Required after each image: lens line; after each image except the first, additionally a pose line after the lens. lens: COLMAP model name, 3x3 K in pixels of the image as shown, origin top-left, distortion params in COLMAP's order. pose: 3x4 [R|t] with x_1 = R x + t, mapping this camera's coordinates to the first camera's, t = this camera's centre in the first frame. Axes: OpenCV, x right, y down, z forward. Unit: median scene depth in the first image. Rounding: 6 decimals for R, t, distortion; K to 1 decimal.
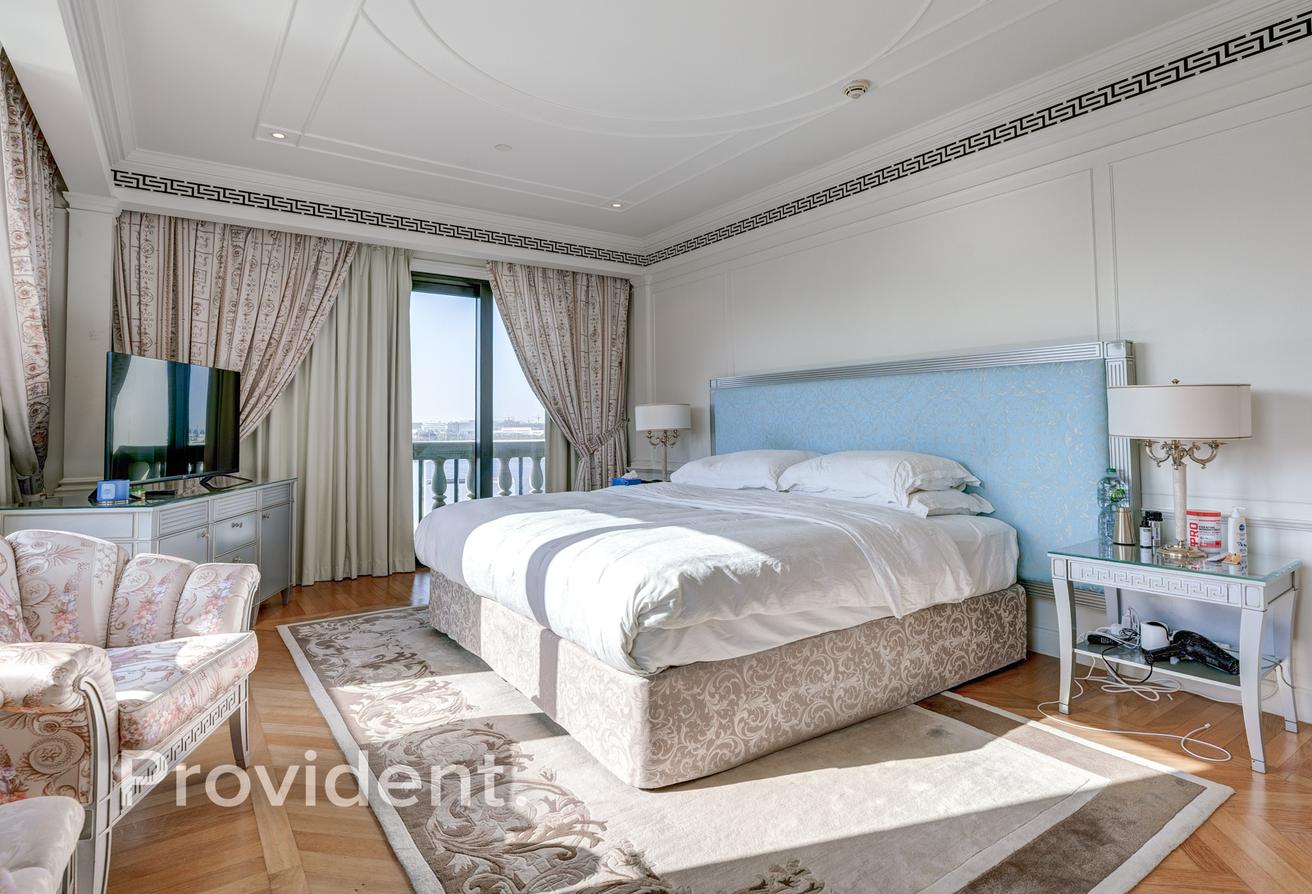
lens RADIAL K [[685.4, 0, 651.1], [0, 685.4, 407.7], [0, 0, 1]] dist [-0.003191, -0.000664]
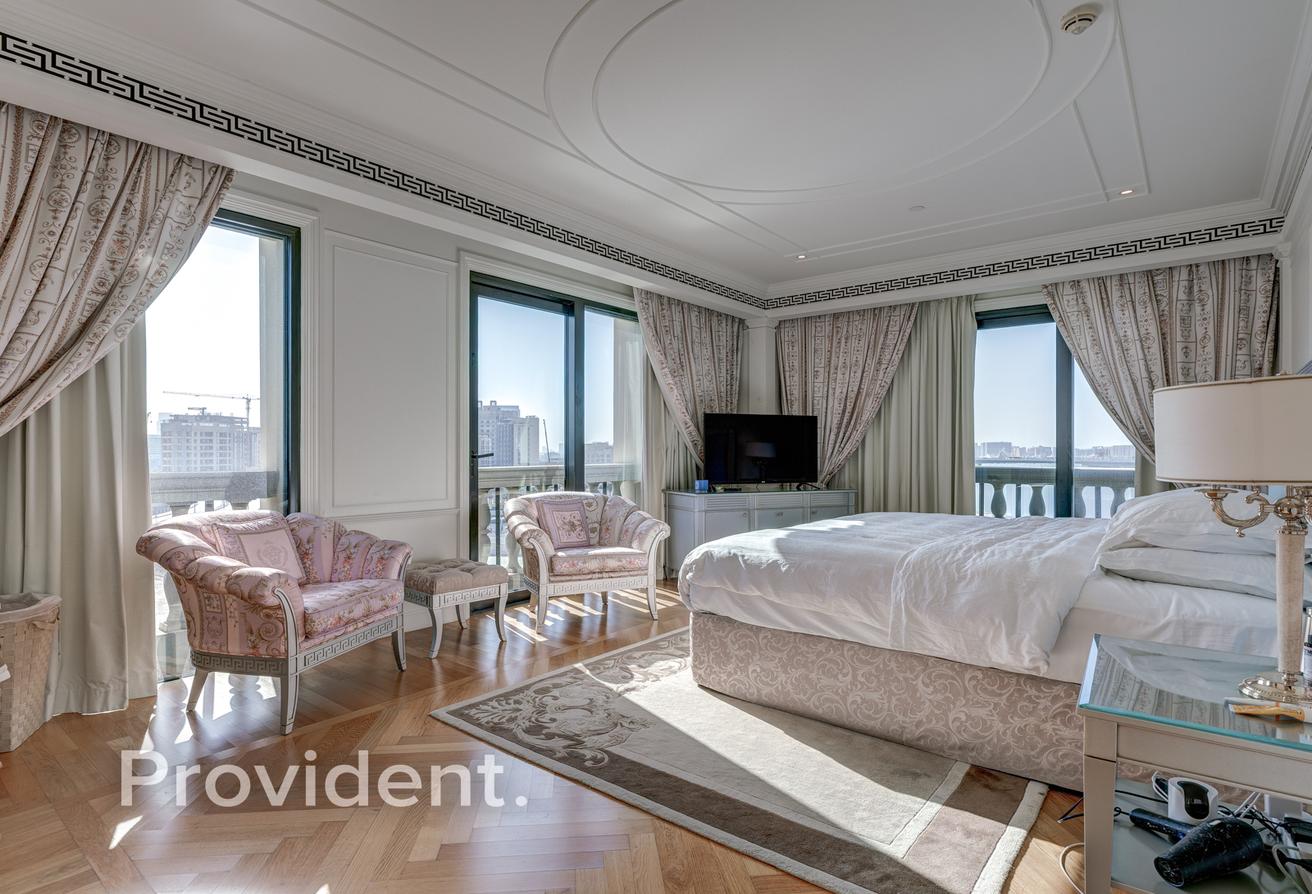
lens RADIAL K [[674.5, 0, 652.2], [0, 674.5, 447.7], [0, 0, 1]] dist [-0.005972, 0.000627]
pose [[0.285489, -0.000502, -0.958382, 0.613611], [0.024747, 0.999670, 0.006848, -0.000792], [0.958062, -0.025672, 0.285407, 0.196093]]
